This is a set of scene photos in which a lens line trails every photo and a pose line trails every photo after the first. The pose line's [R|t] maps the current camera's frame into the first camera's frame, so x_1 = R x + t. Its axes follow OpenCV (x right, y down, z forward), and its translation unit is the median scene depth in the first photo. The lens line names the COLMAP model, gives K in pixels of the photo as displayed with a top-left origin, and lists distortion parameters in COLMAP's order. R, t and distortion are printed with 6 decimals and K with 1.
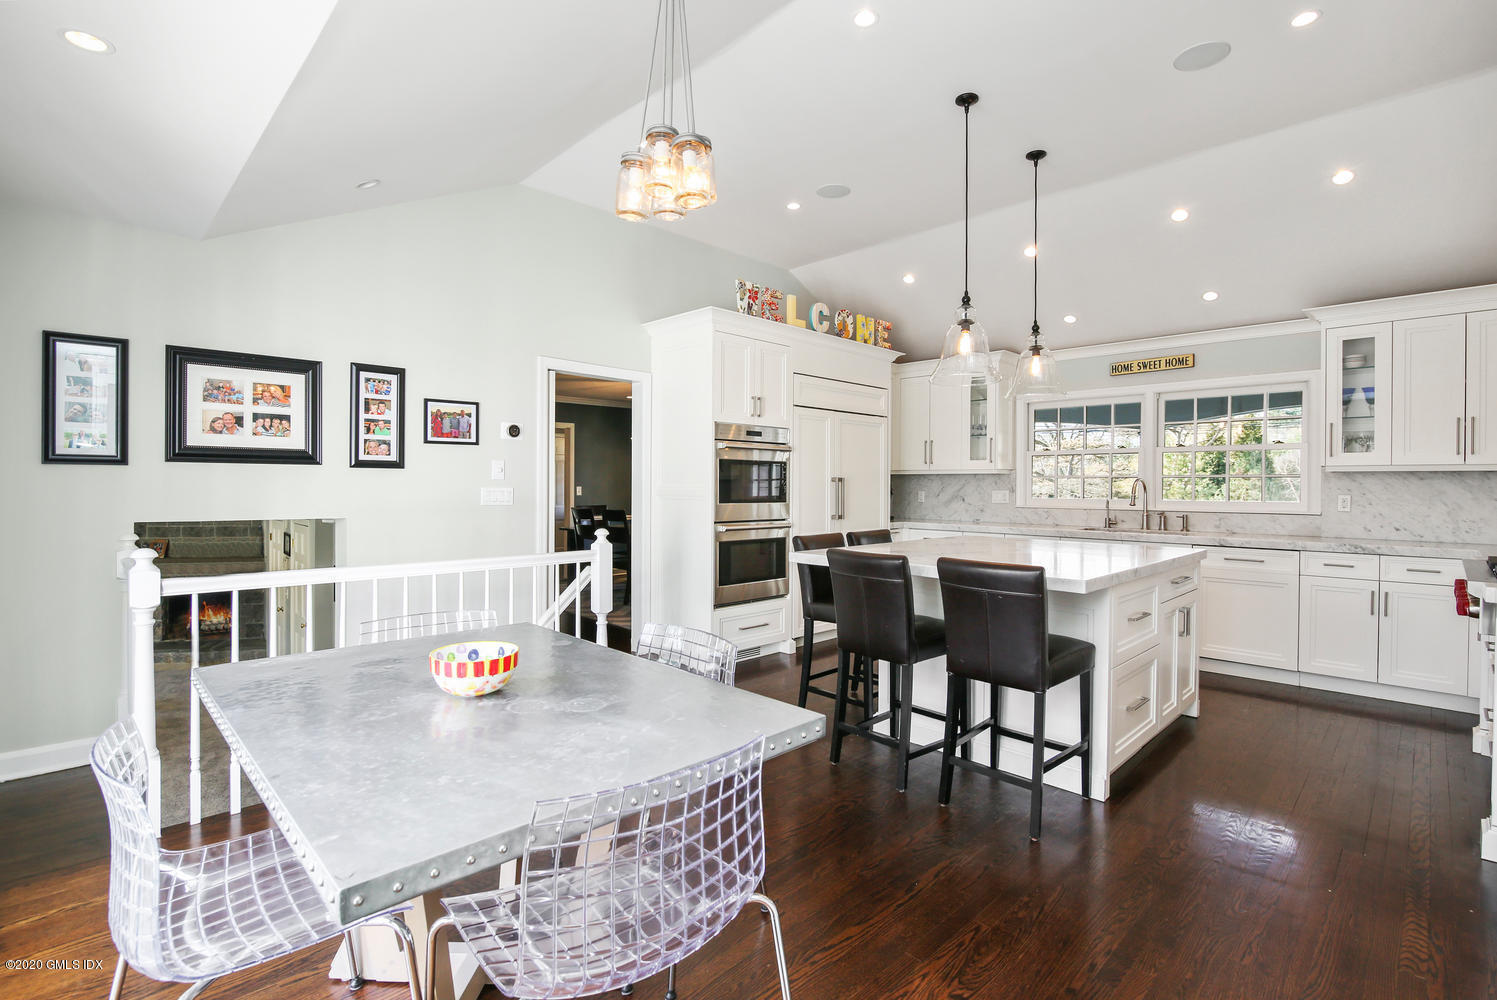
lens RADIAL K [[714.8, 0, 748.5], [0, 714.8, 500.0], [0, 0, 1]] dist [0.000921, 0.000200]
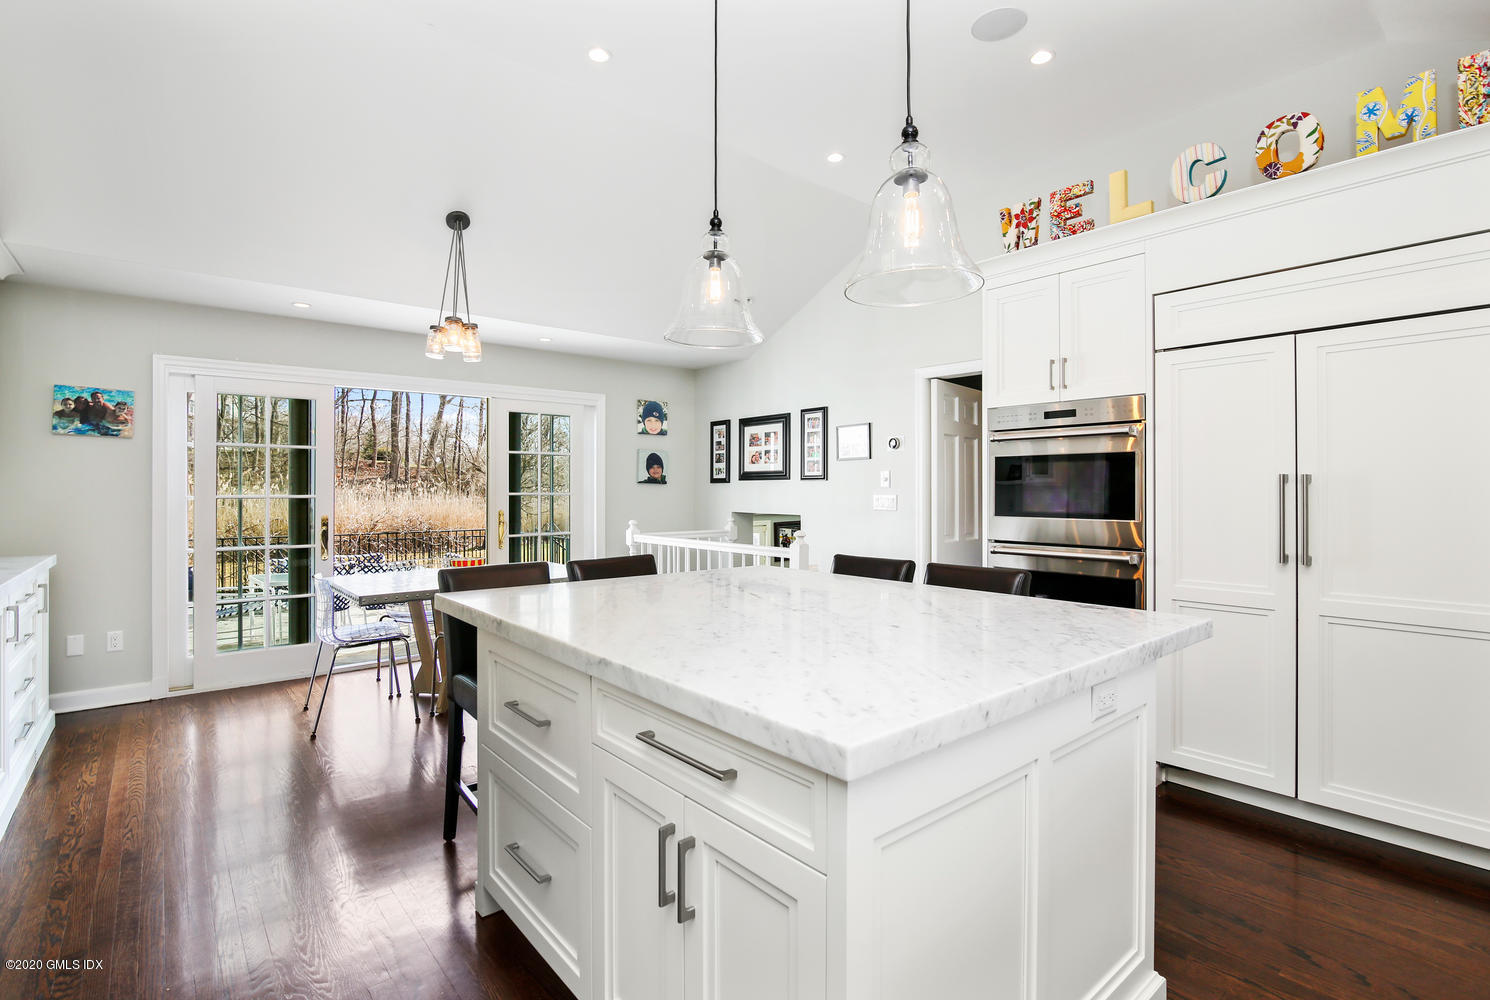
lens RADIAL K [[711.4, 0, 745.0], [0, 711.4, 500.0], [0, 0, 1]] dist [0.000921, 0.000200]
pose [[-0.062235, 0.005178, -0.998048, 0.931387], [-0.021719, 0.999743, 0.006541, -0.014369], [0.997825, 0.022083, -0.062107, 1.011268]]
